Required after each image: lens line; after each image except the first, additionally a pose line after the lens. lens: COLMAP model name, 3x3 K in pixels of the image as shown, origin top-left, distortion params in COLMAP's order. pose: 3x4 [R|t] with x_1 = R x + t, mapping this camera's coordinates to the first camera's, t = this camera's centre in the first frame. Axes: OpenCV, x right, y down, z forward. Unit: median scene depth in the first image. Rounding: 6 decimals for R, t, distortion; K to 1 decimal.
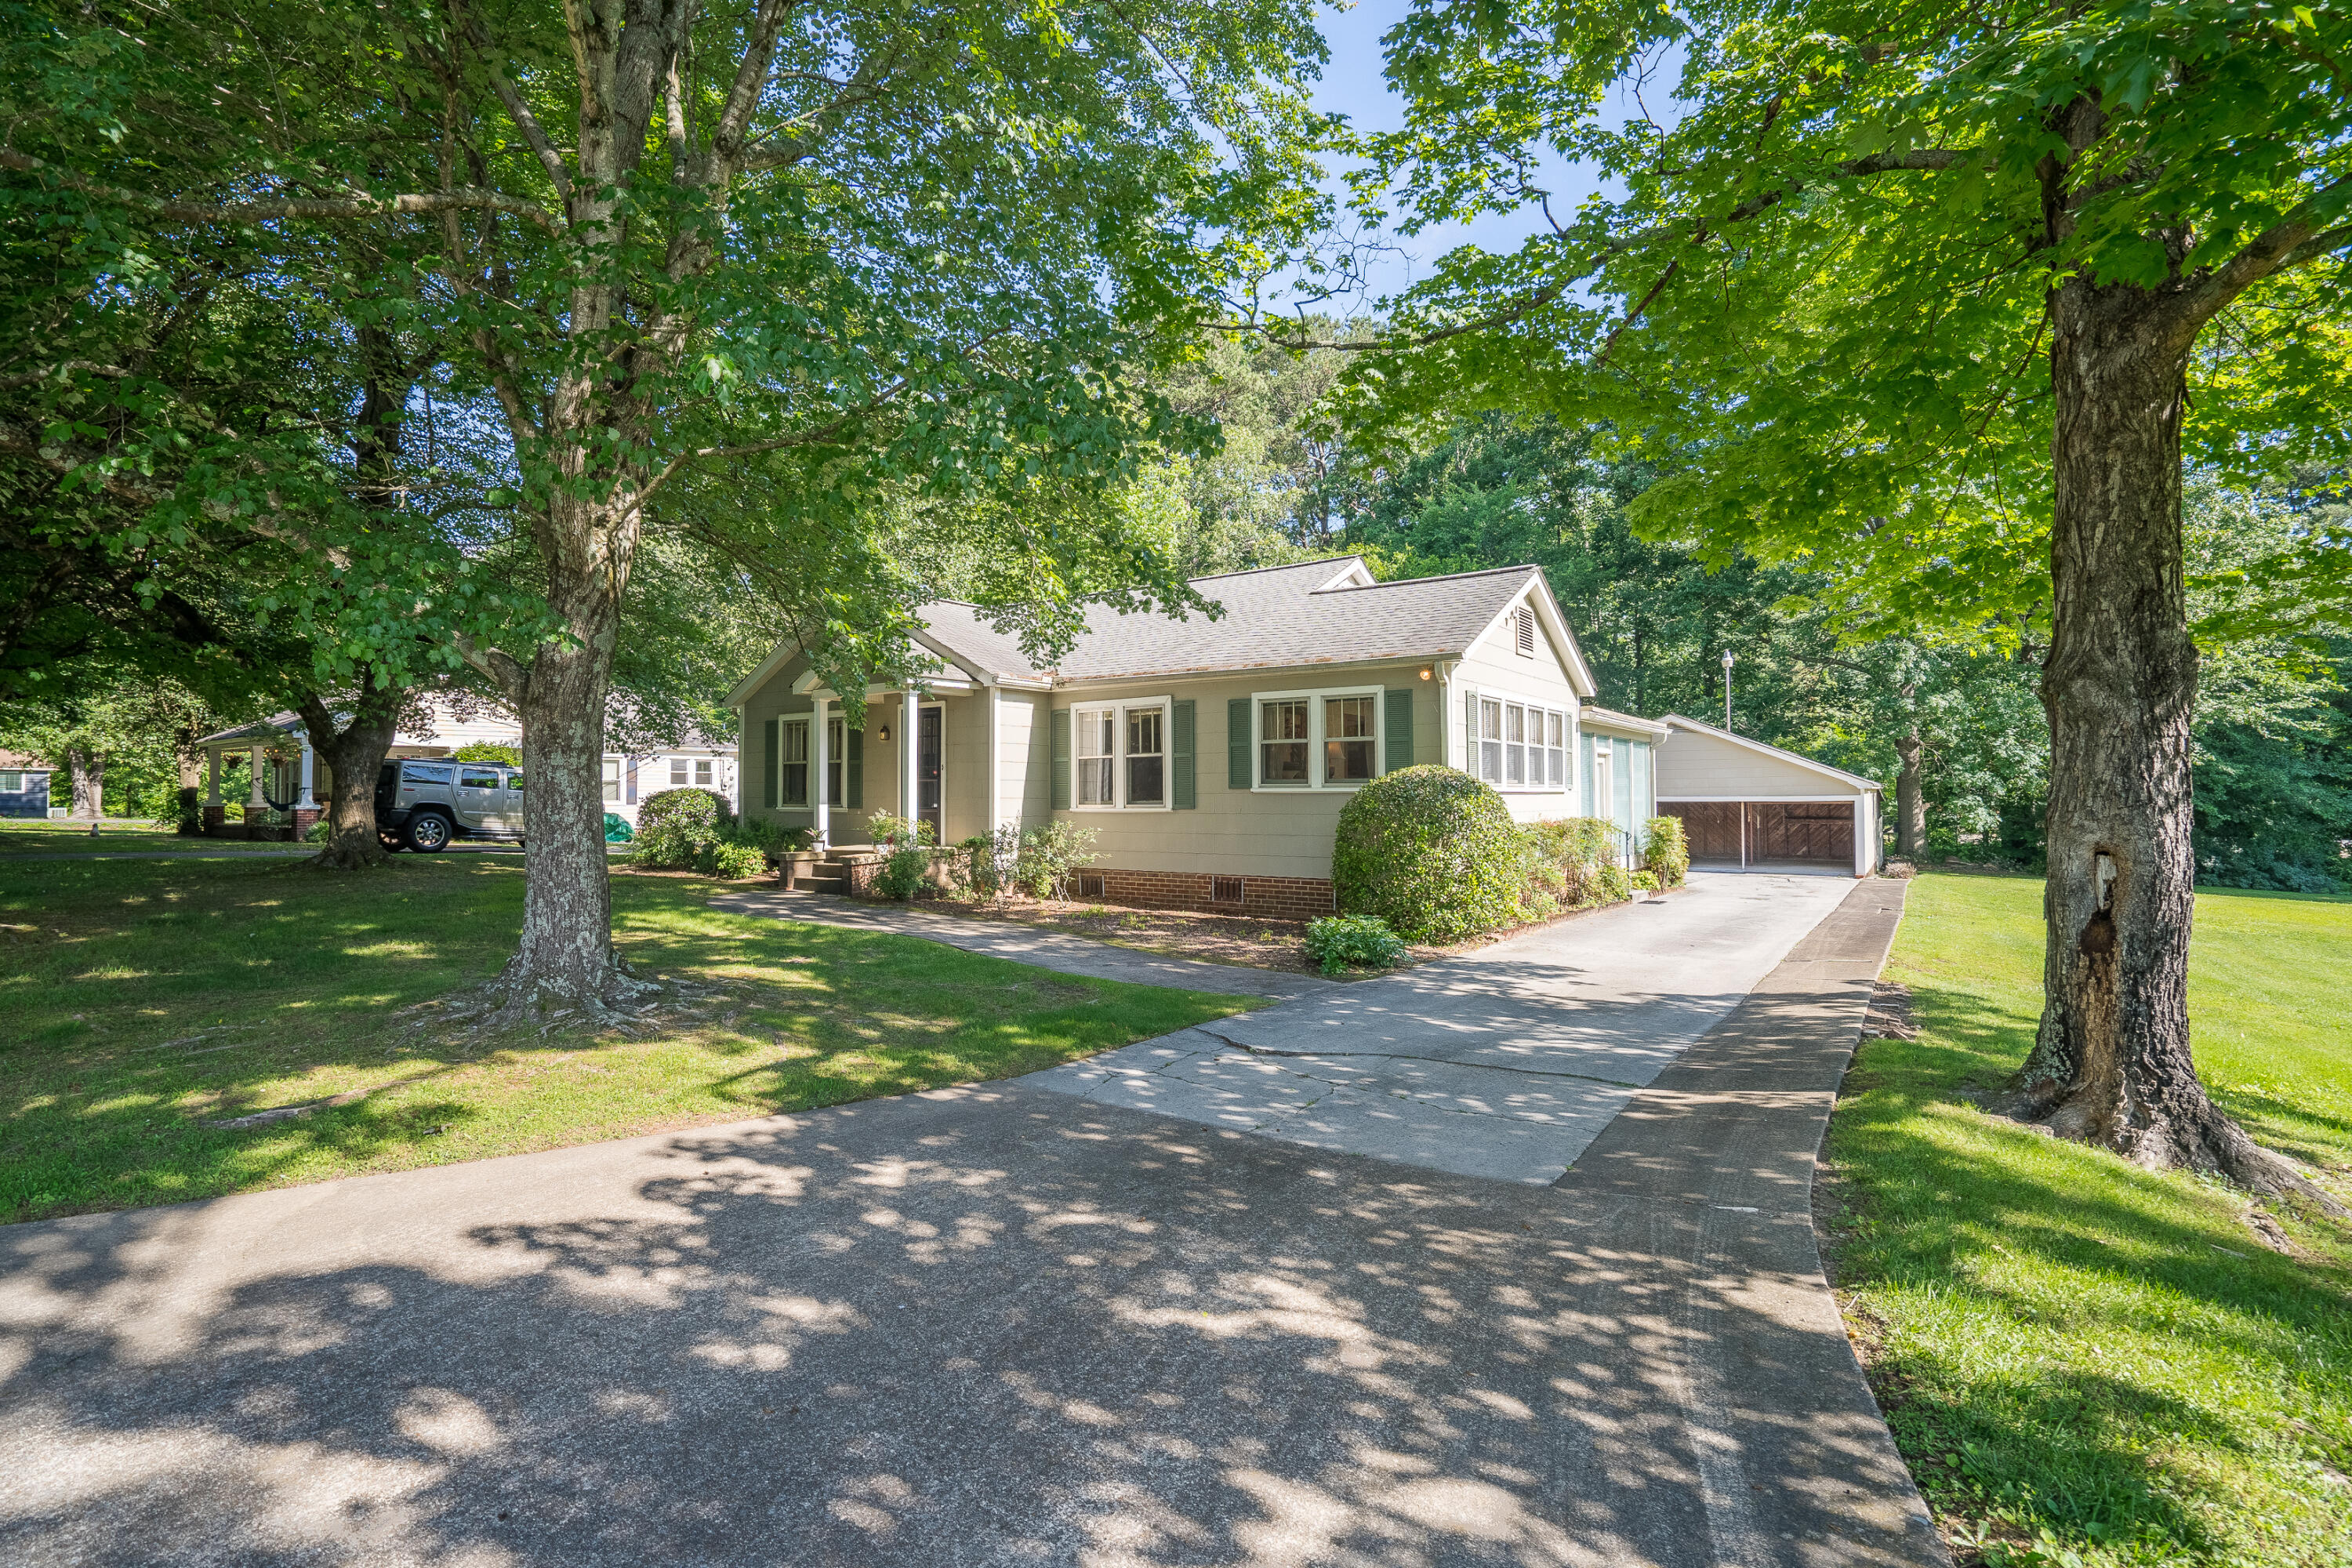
lens RADIAL K [[1079.5, 0, 1176.0], [0, 1079.5, 784.0], [0, 0, 1]] dist [-0.001455, 0.000217]
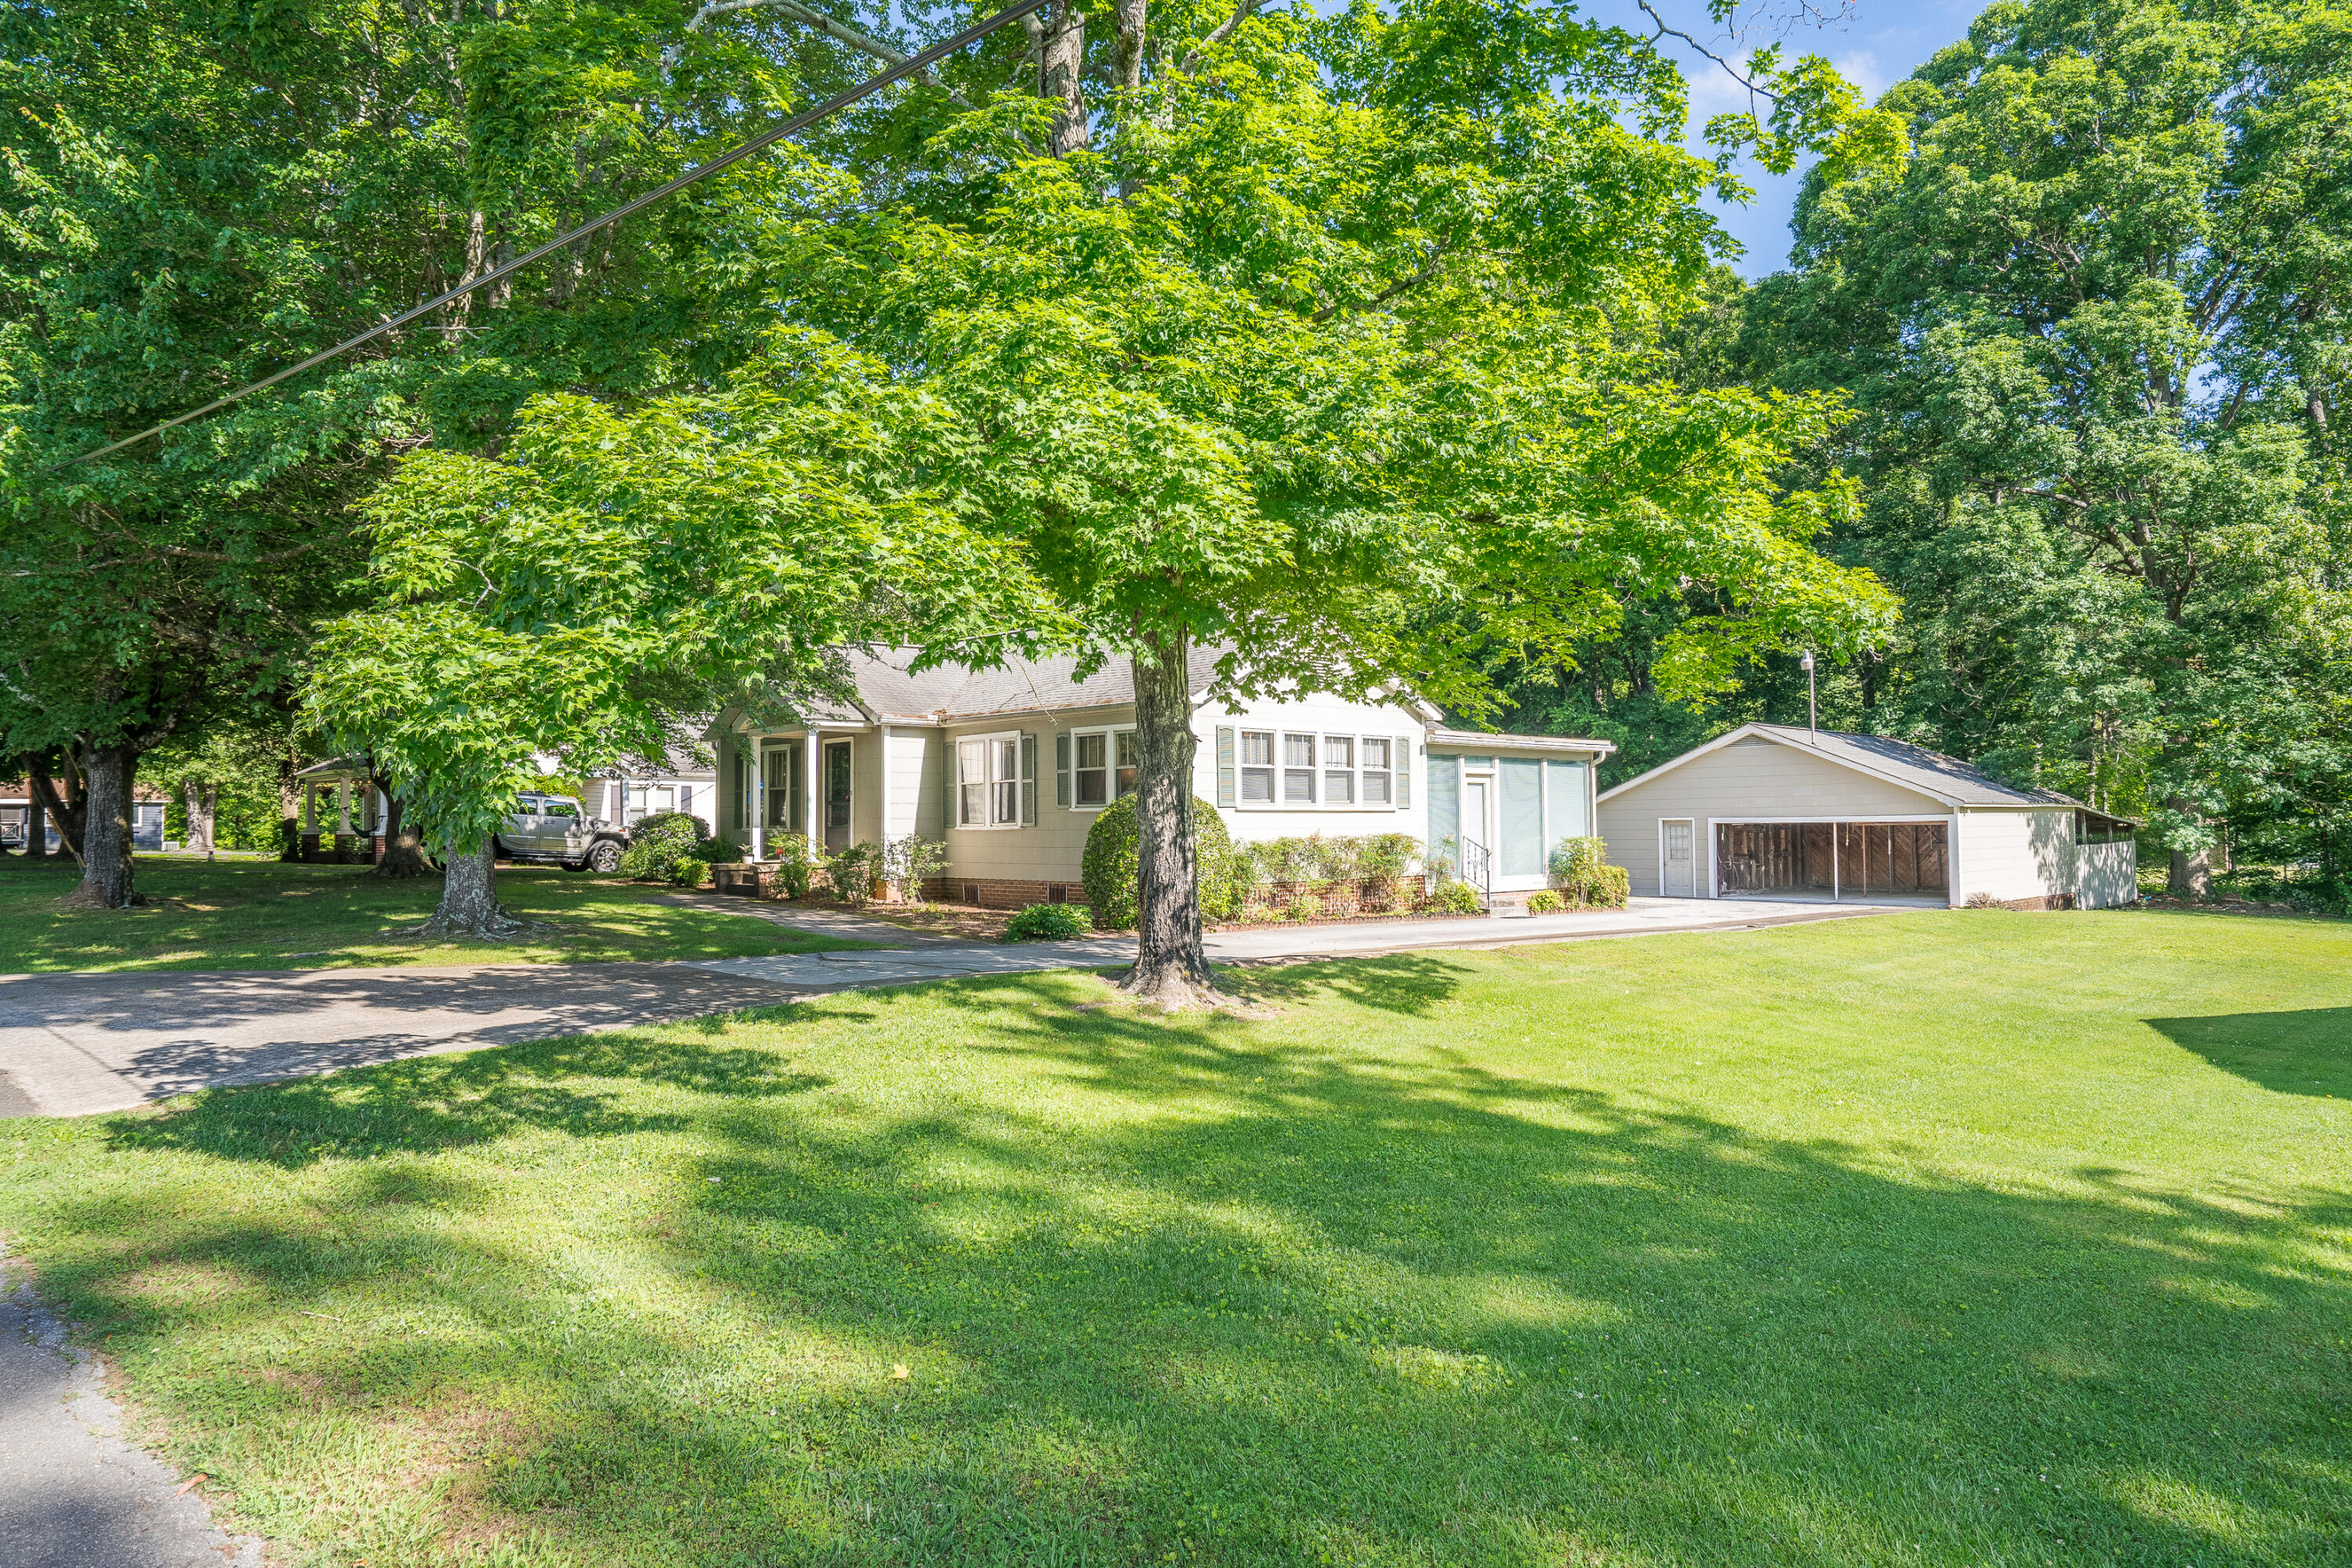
lens RADIAL K [[1359.4, 0, 1176.0], [0, 1359.4, 784.0], [0, 0, 1]] dist [0.001393, -0.000513]
pose [[0.986281, -0.009501, -0.164802, 0.214292], [0.006276, 0.999779, -0.020080, 0.003691], [0.164956, 0.018770, 0.986122, -0.228595]]
